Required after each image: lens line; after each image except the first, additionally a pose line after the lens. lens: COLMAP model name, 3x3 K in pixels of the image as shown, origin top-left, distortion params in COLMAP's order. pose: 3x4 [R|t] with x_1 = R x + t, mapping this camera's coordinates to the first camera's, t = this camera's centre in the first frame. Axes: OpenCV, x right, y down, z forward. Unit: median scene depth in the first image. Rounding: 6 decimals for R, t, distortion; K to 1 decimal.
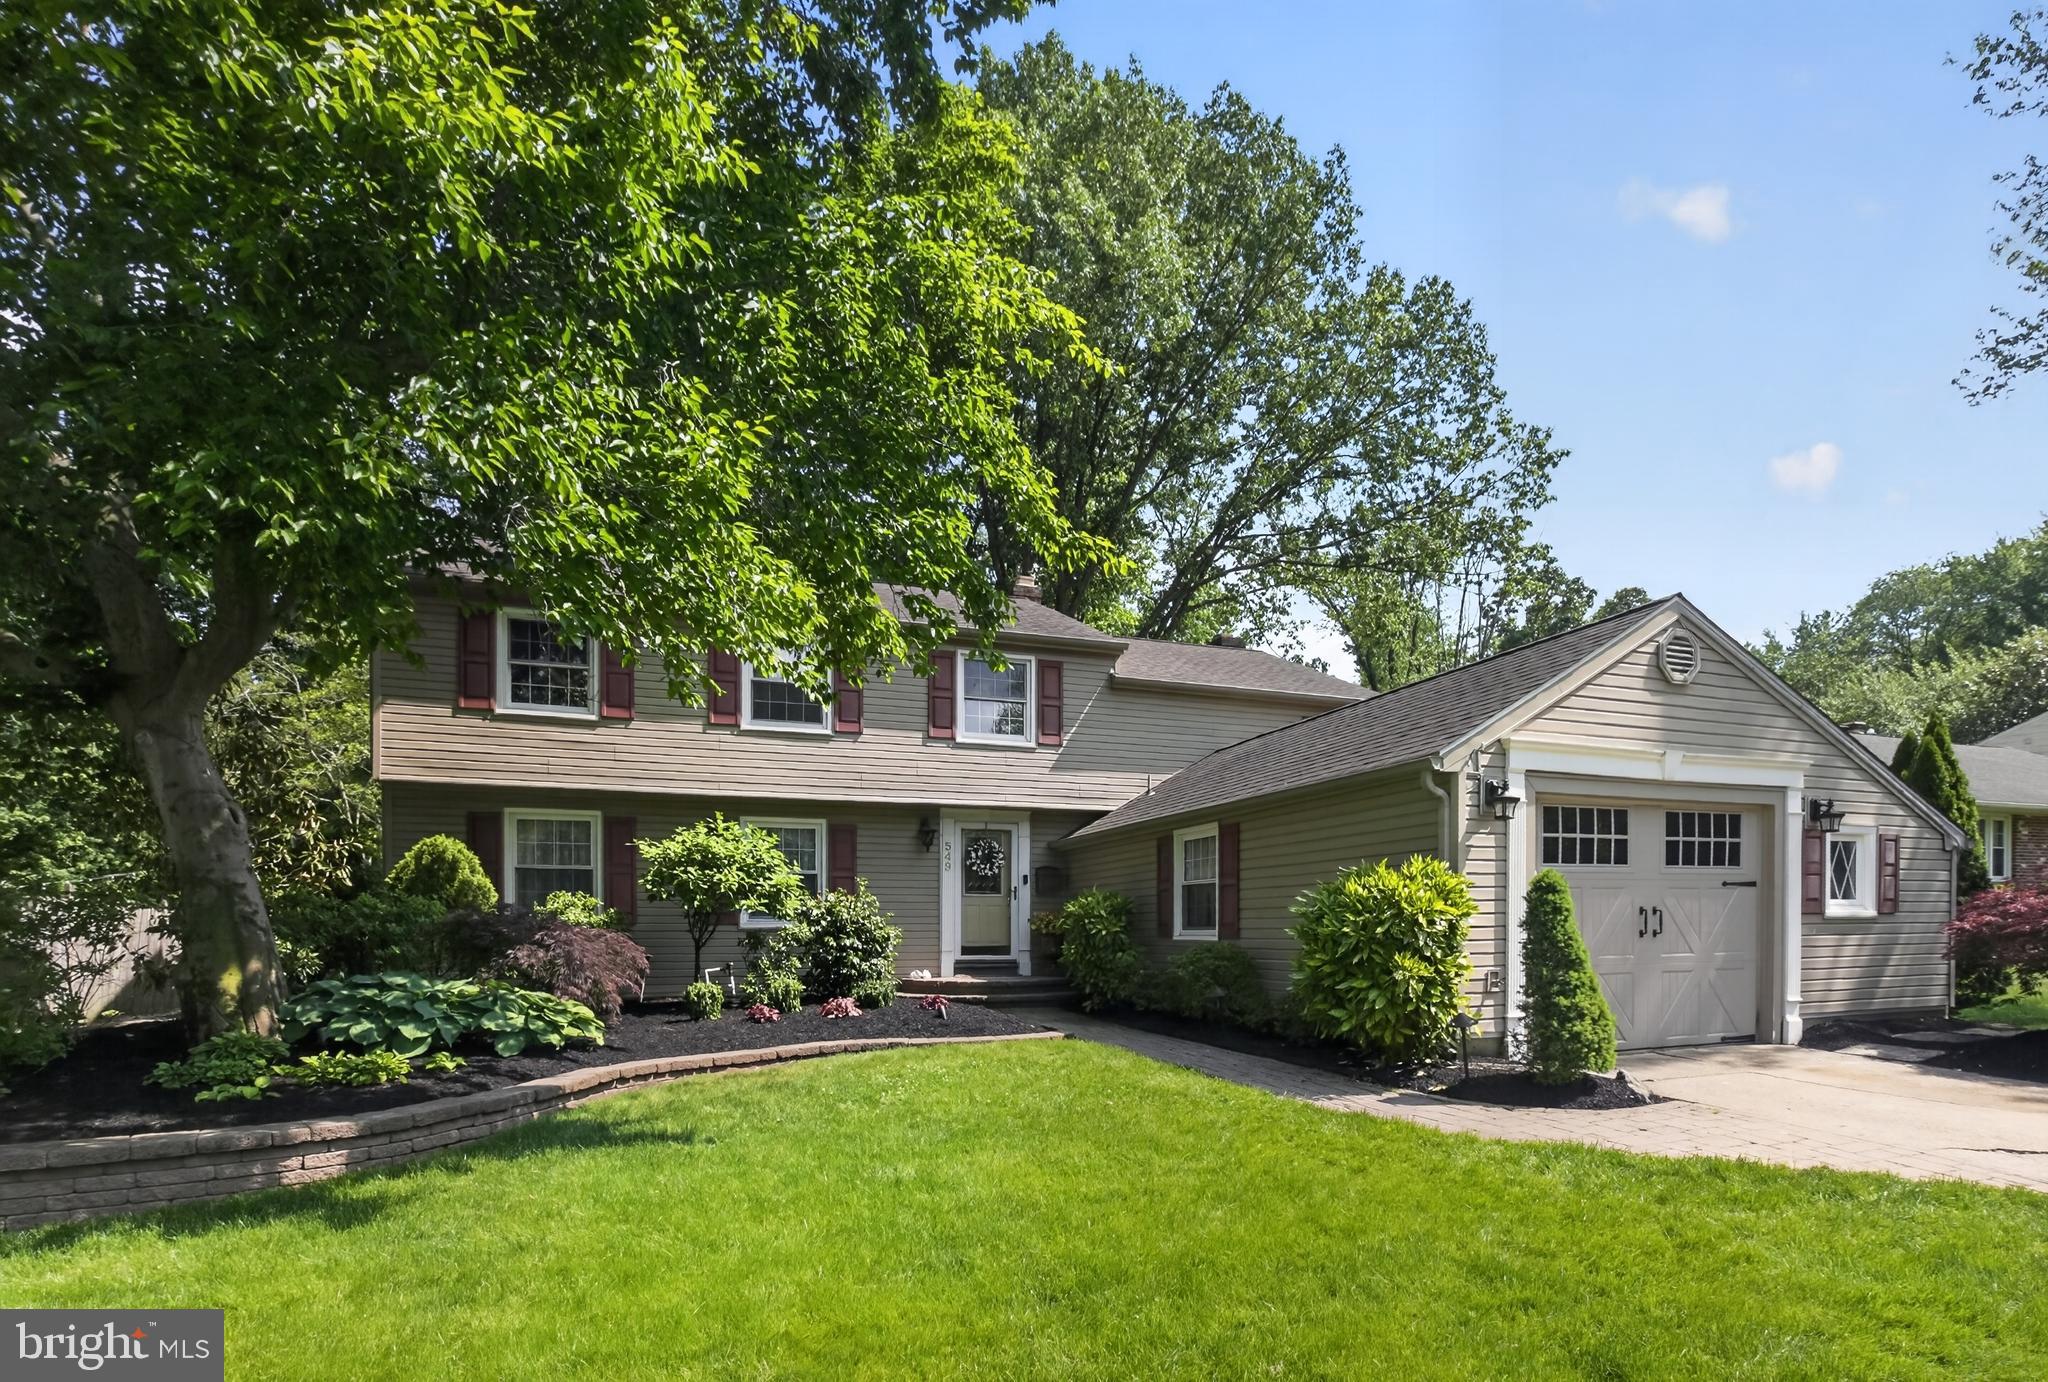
lens RADIAL K [[1062.6, 0, 1052.0], [0, 1062.6, 832.0], [0, 0, 1]] dist [-0.021178, -0.001096]
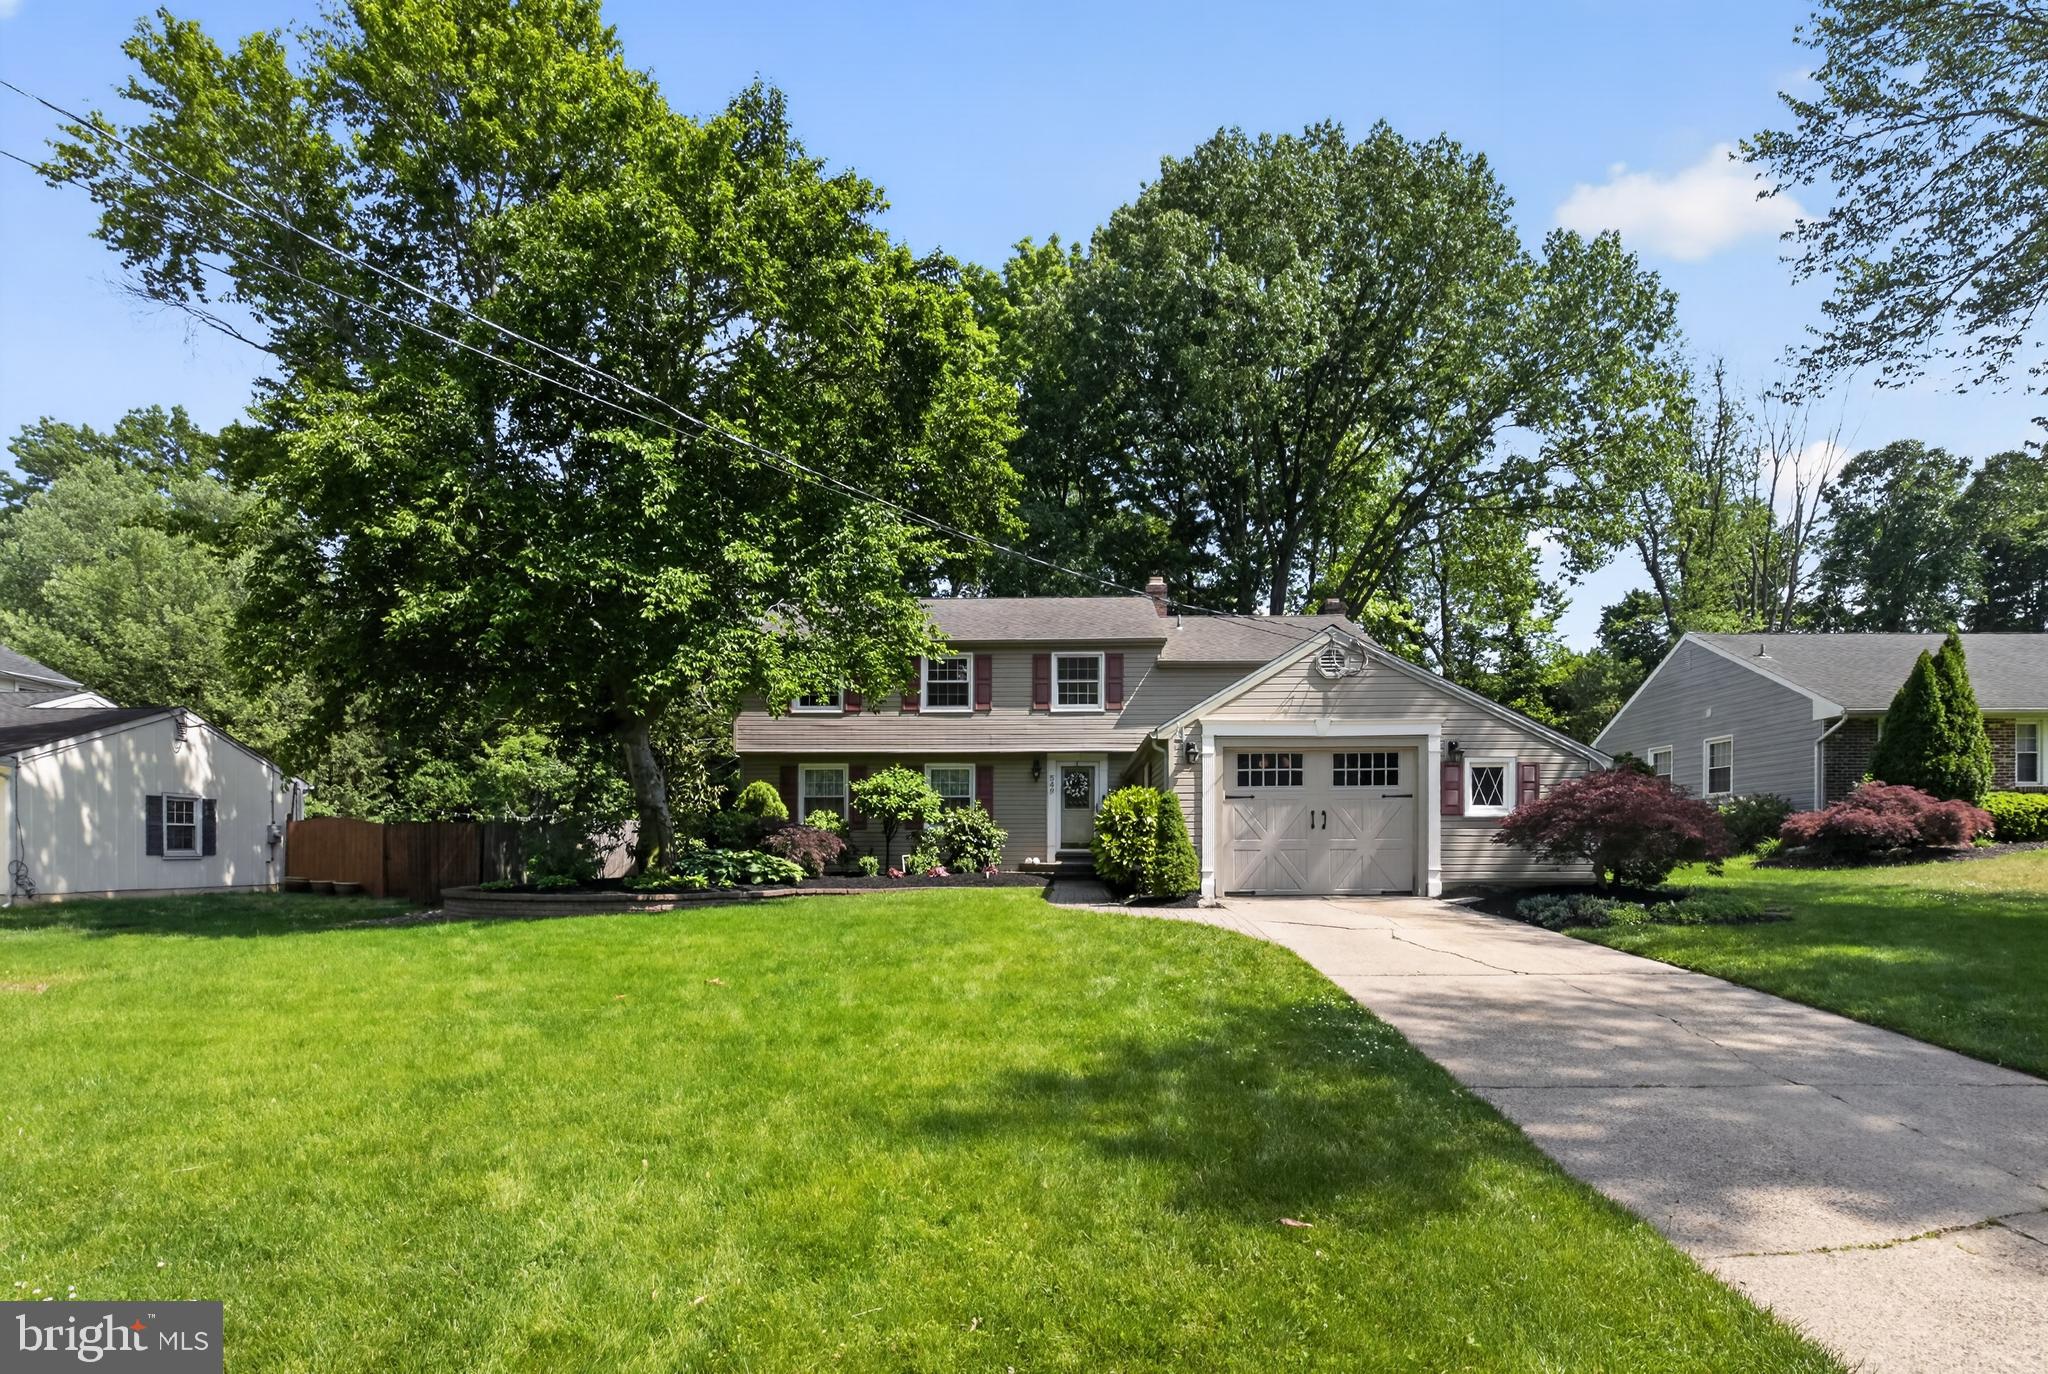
lens RADIAL K [[1063.3, 0, 1013.6], [0, 1063.3, 769.3], [0, 0, 1]] dist [0.021961, -0.037245]
pose [[0.918943, -0.026077, -0.393528, 0.572860], [0.031919, 0.999456, 0.008306, -0.018232], [0.393098, -0.020194, 0.919275, -0.553941]]
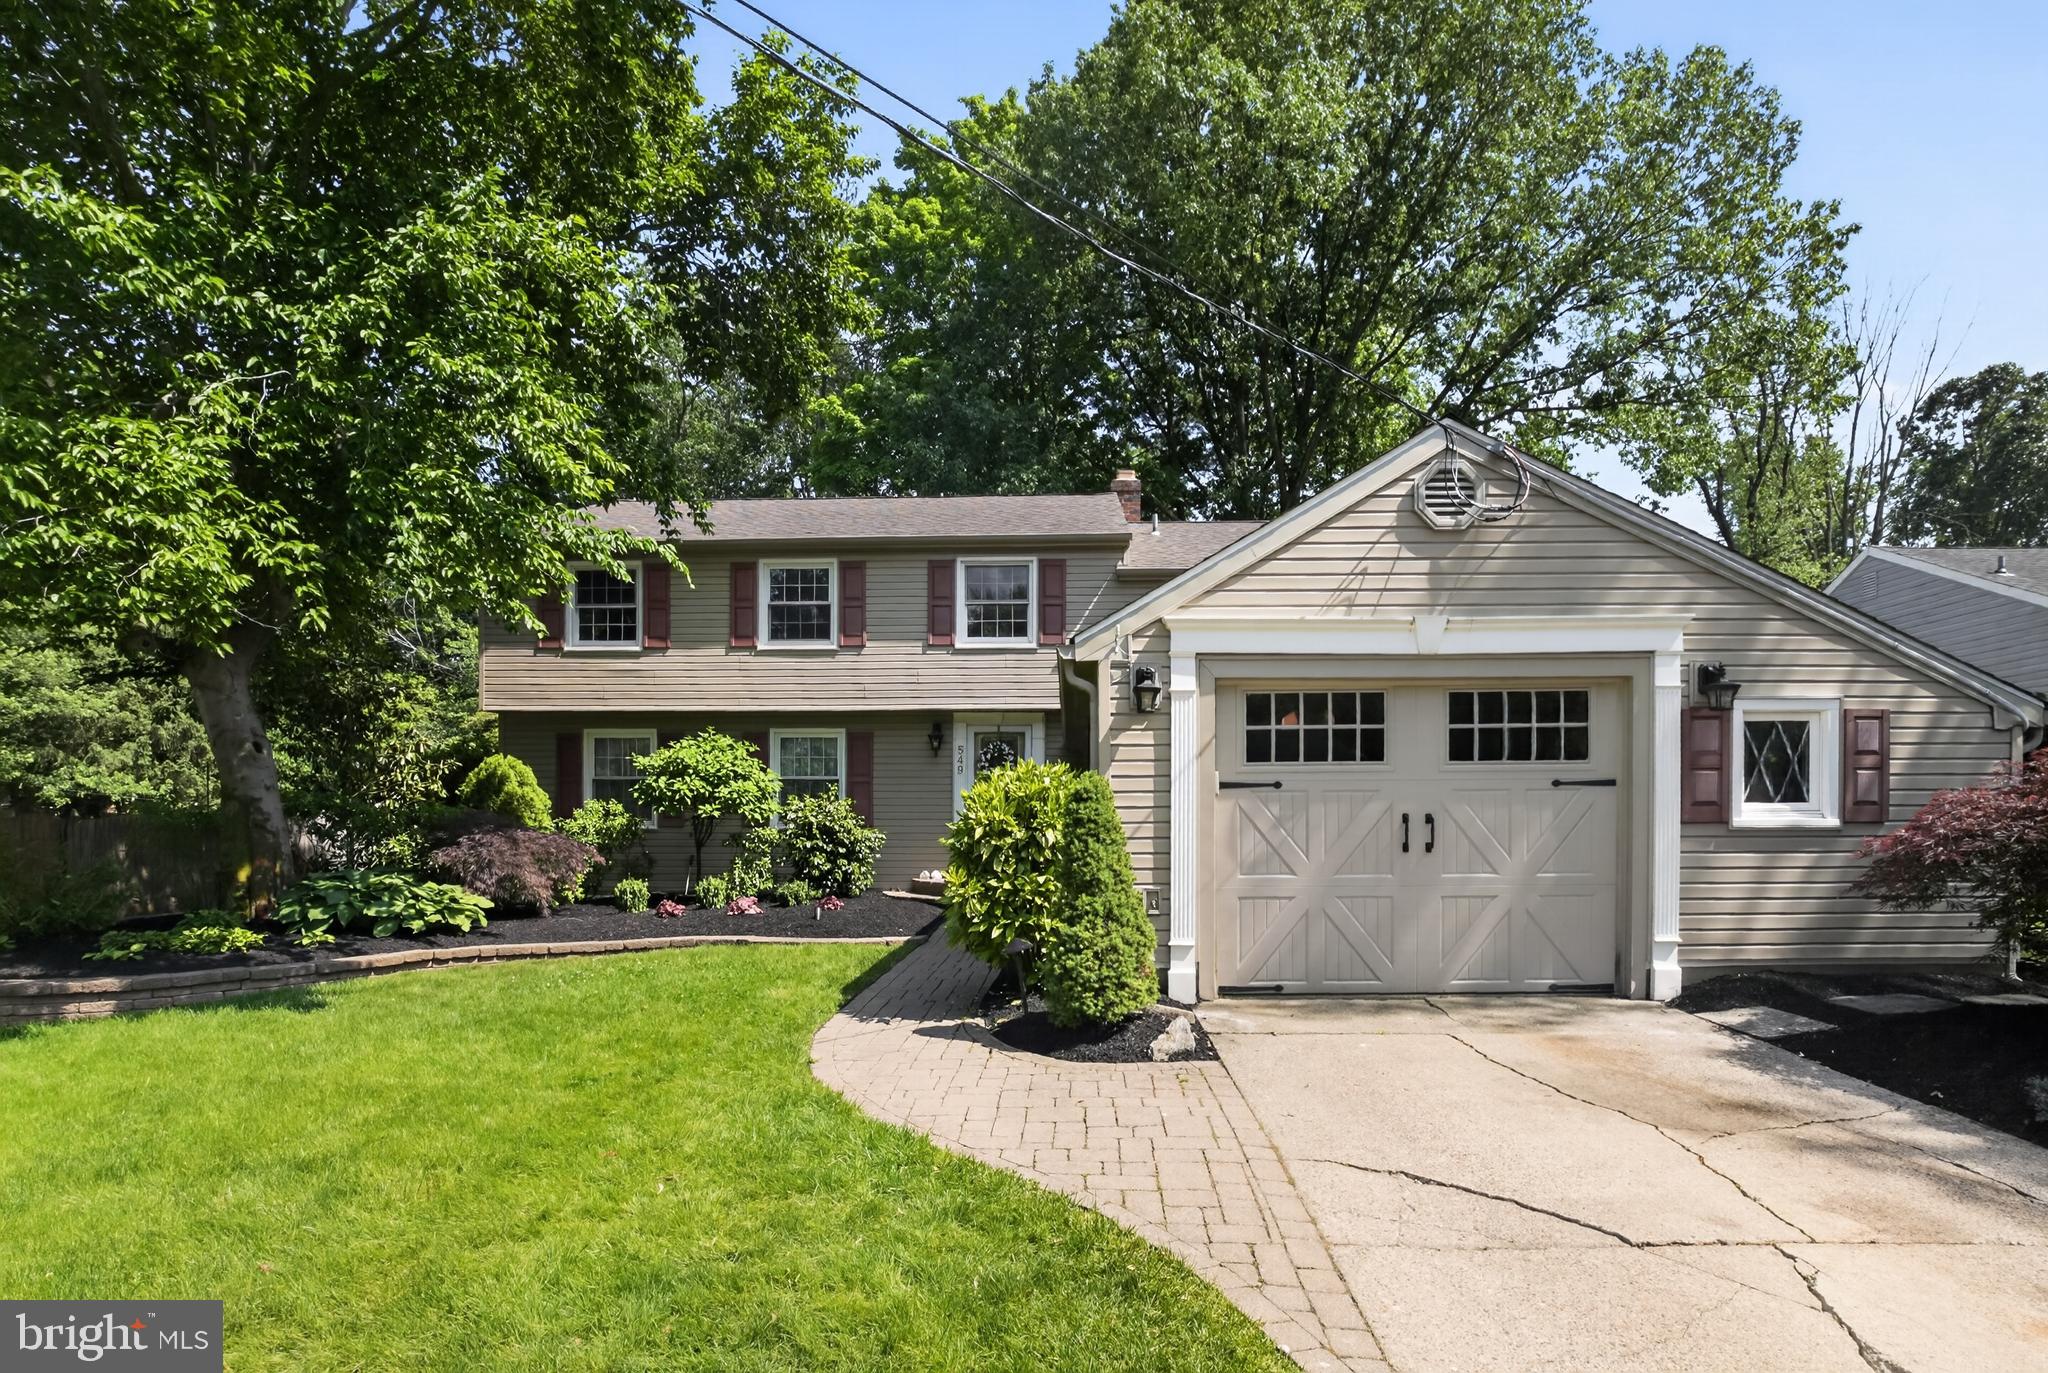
lens RADIAL K [[1043.0, 0, 1029.4], [0, 1043.0, 726.7], [0, 0, 1]] dist [-0.002133, -0.024445]
pose [[0.923403, -0.033243, -0.382391, 0.432678], [0.031960, 0.999442, -0.009707, 0.002573], [0.382500, -0.003258, 0.923950, 0.119581]]
